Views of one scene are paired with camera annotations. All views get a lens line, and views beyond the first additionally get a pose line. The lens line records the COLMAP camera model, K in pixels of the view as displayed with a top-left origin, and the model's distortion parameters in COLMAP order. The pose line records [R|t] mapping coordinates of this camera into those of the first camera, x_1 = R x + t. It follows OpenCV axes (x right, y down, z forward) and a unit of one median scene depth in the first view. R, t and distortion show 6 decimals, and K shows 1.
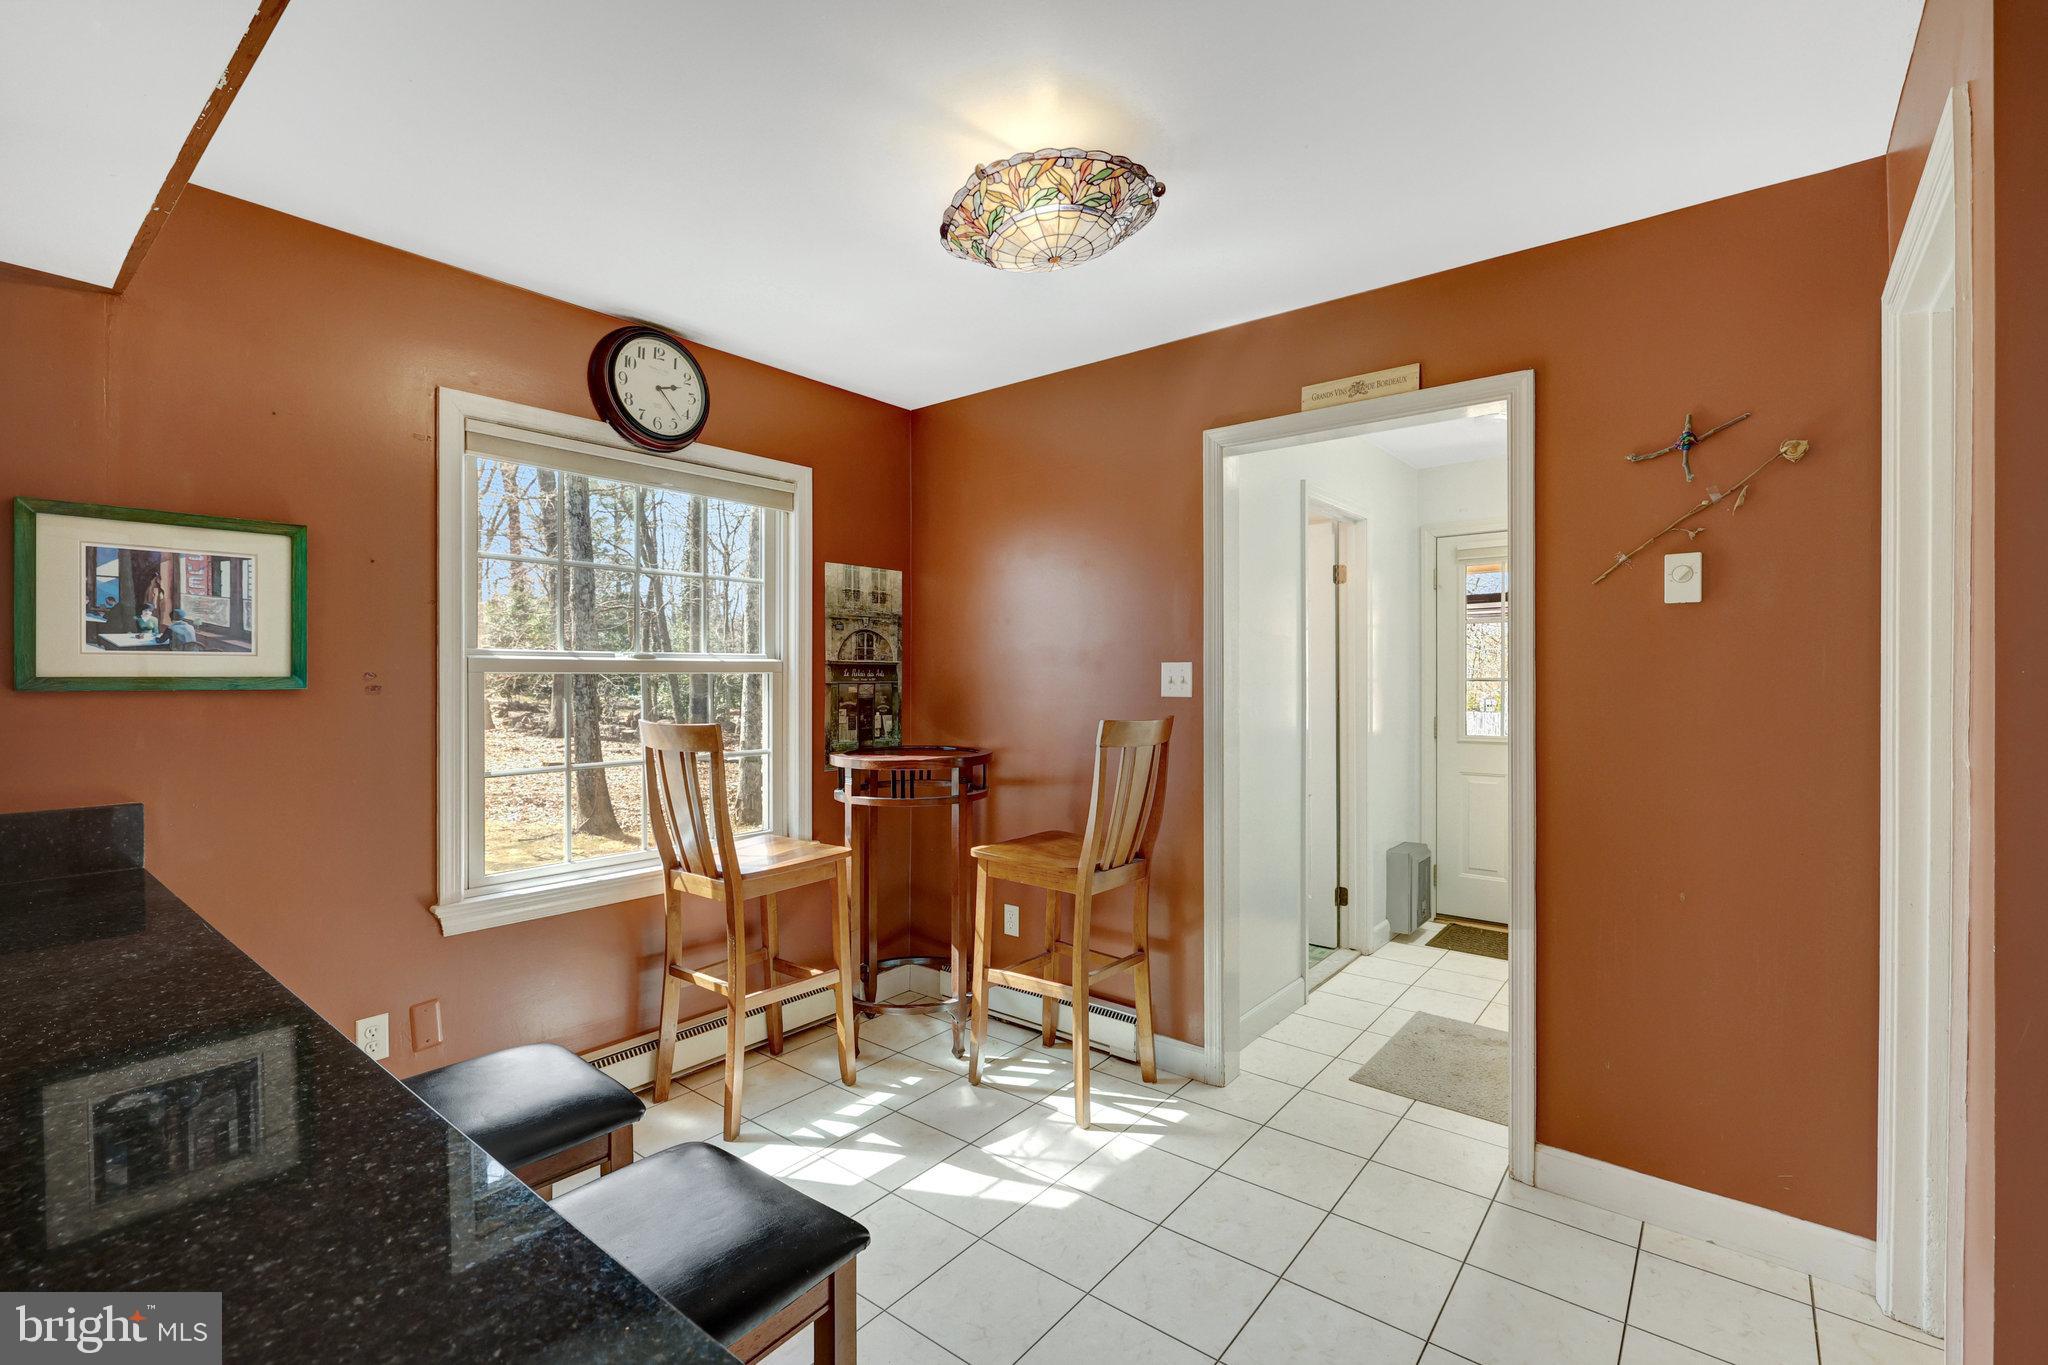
lens RADIAL K [[906.0, 0, 1027.5], [0, 906.0, 676.7], [0, 0, 1]] dist [0.001732, 0.000631]
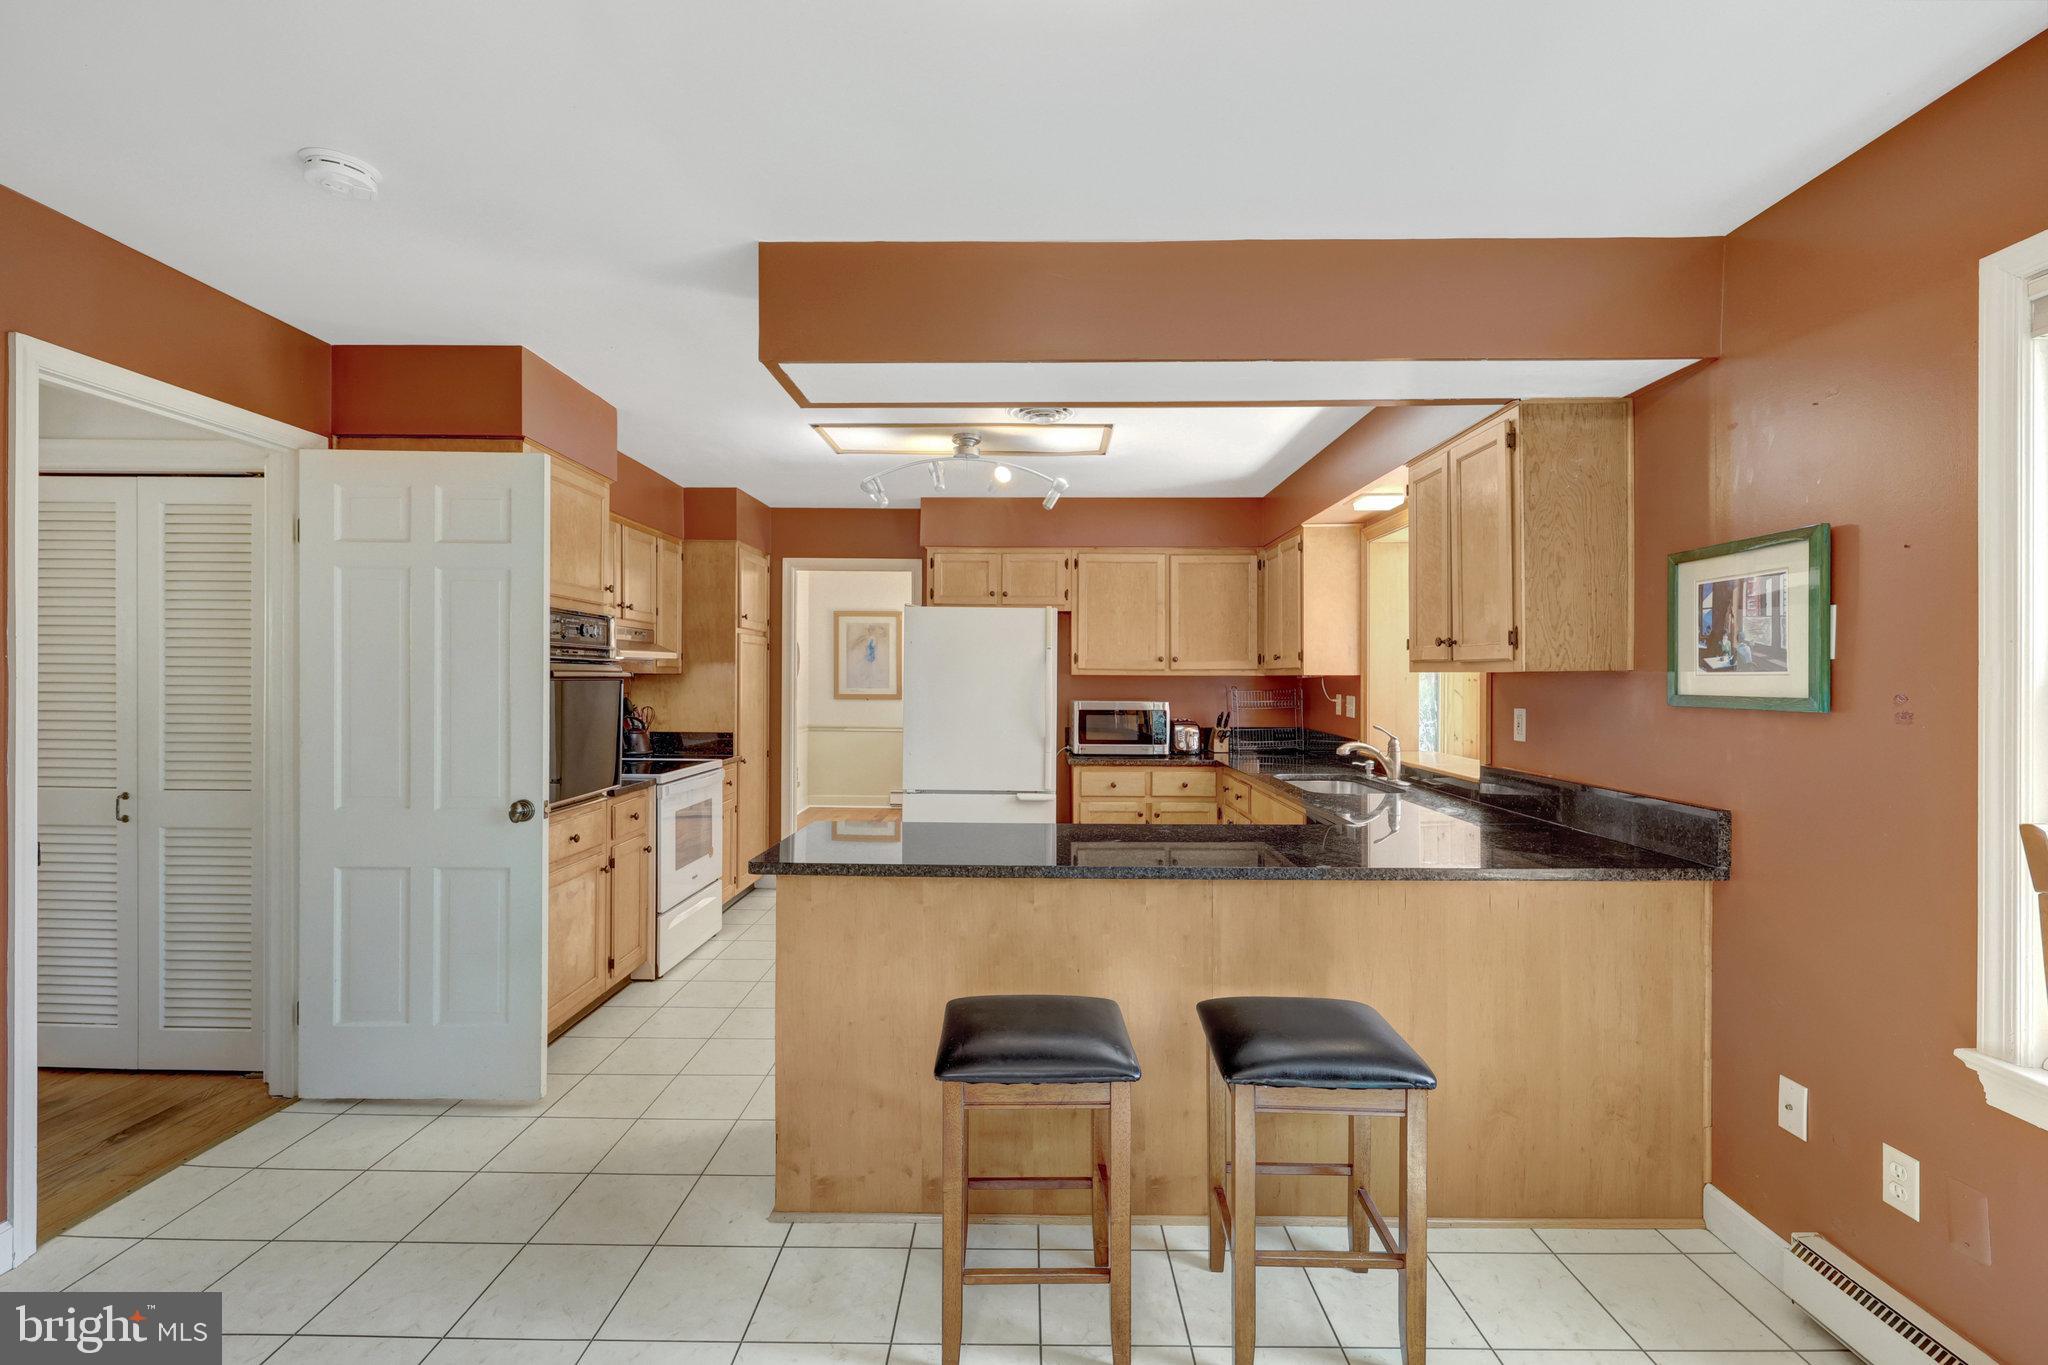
lens RADIAL K [[888.3, 0, 1024.6], [0, 888.3, 678.8], [0, 0, 1]] dist [0.000739, 0.000242]
pose [[-0.784901, -0.002330, -0.619617, 0.271124], [-0.003439, 0.999994, 0.000596, -0.013693], [0.619612, 0.002598, -0.784904, 0.996116]]
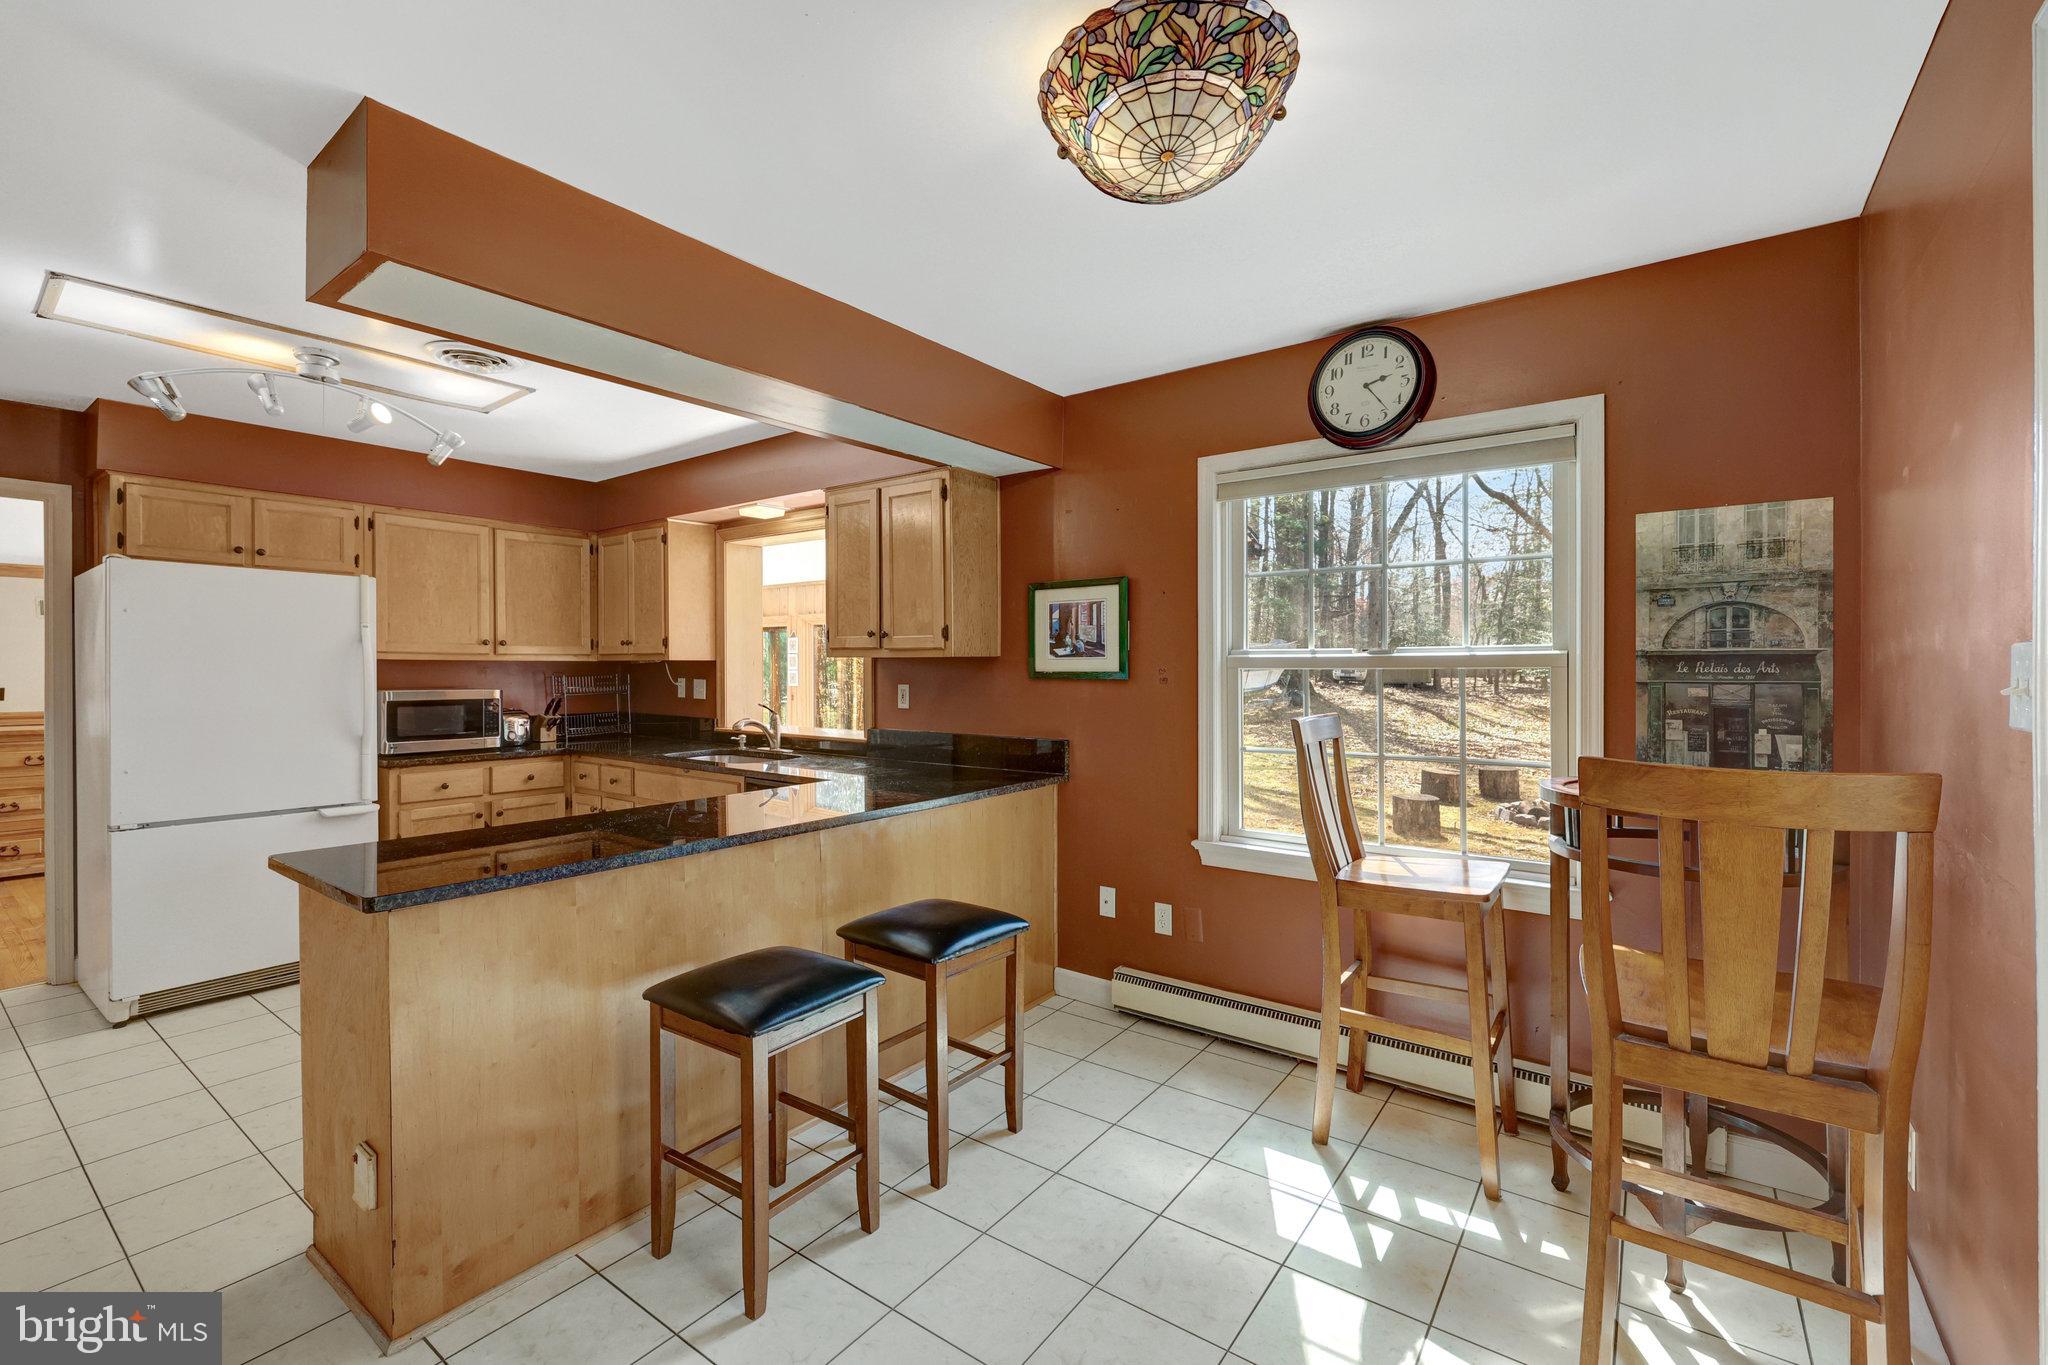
lens RADIAL K [[871.6, 0, 1012.8], [0, 871.6, 668.3], [0, 0, 1]] dist [0.002762, 0.000041]
pose [[0.031576, 0.000877, -0.999501, 0.599209], [0.000631, 0.999999, 0.000898, -0.006117], [0.999501, -0.000659, 0.031575, 0.629483]]
